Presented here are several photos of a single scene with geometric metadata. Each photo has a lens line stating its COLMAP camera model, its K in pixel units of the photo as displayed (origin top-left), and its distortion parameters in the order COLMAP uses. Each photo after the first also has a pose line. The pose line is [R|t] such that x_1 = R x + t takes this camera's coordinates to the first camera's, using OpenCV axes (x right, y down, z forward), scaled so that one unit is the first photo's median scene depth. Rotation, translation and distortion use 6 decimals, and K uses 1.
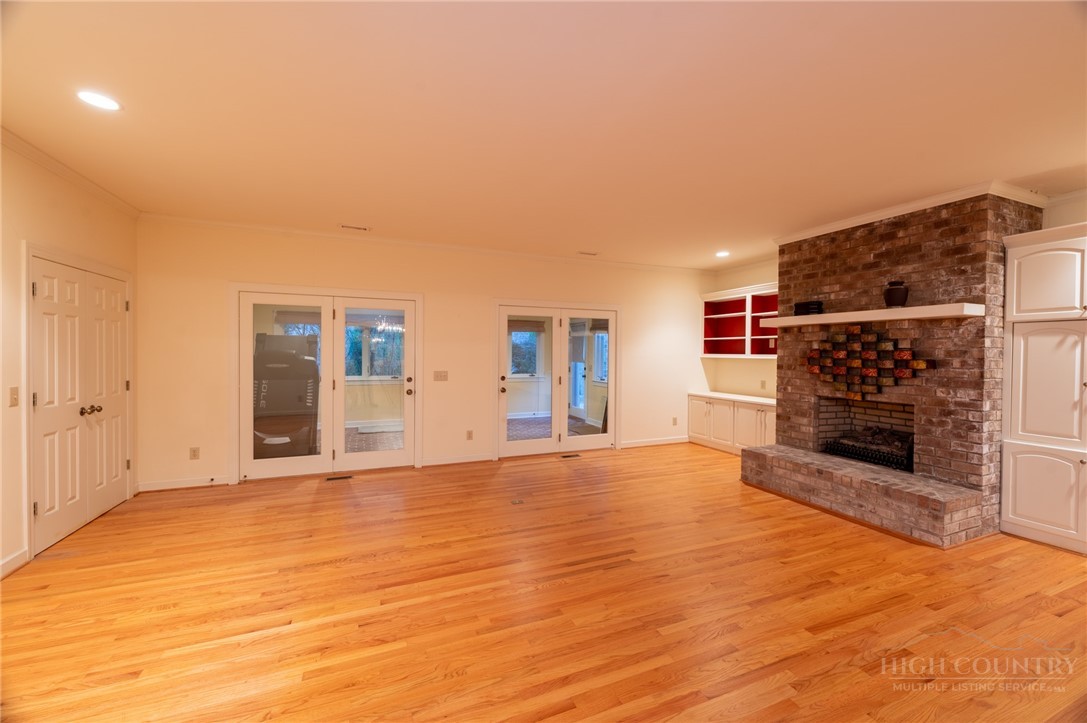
lens RADIAL K [[430.3, 0, 544.1], [0, 430.3, 357.5], [0, 0, 1]] dist [0.000062, 0.000469]
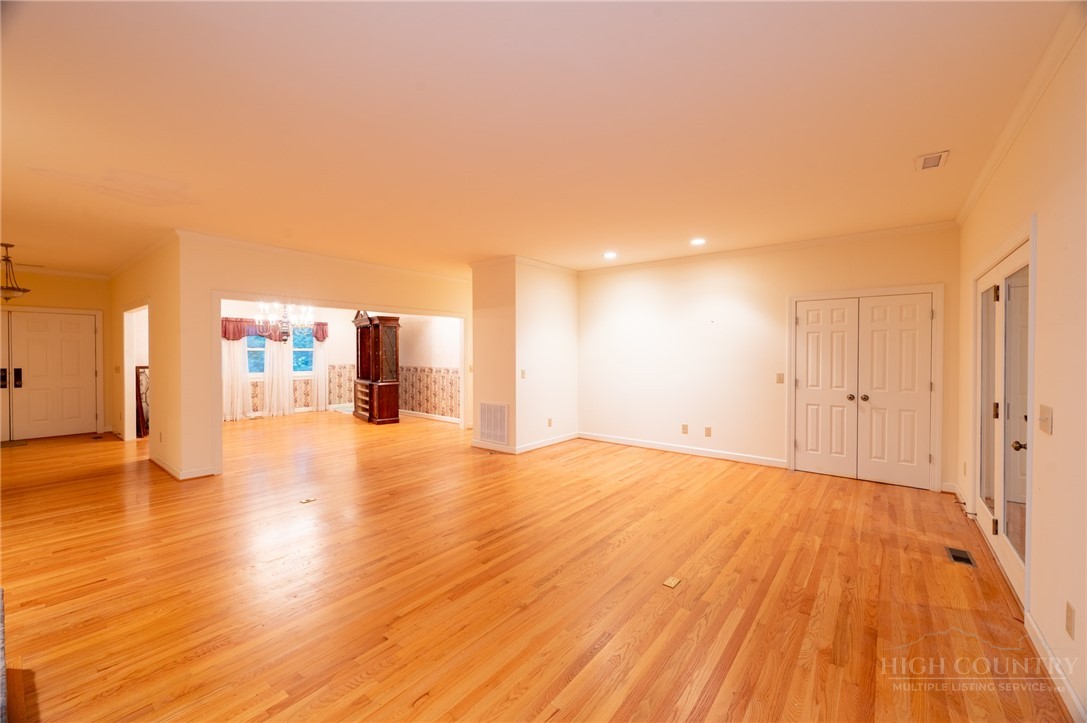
lens RADIAL K [[430.3, 0, 545.3], [0, 430.3, 360.9], [0, 0, 1]] dist [0.000062, 0.000469]
pose [[-0.873726, 0.000385, -0.486419, 0.371633], [-0.014818, 0.999514, 0.027409, -0.014106], [0.486193, 0.031155, -0.873296, 1.291329]]
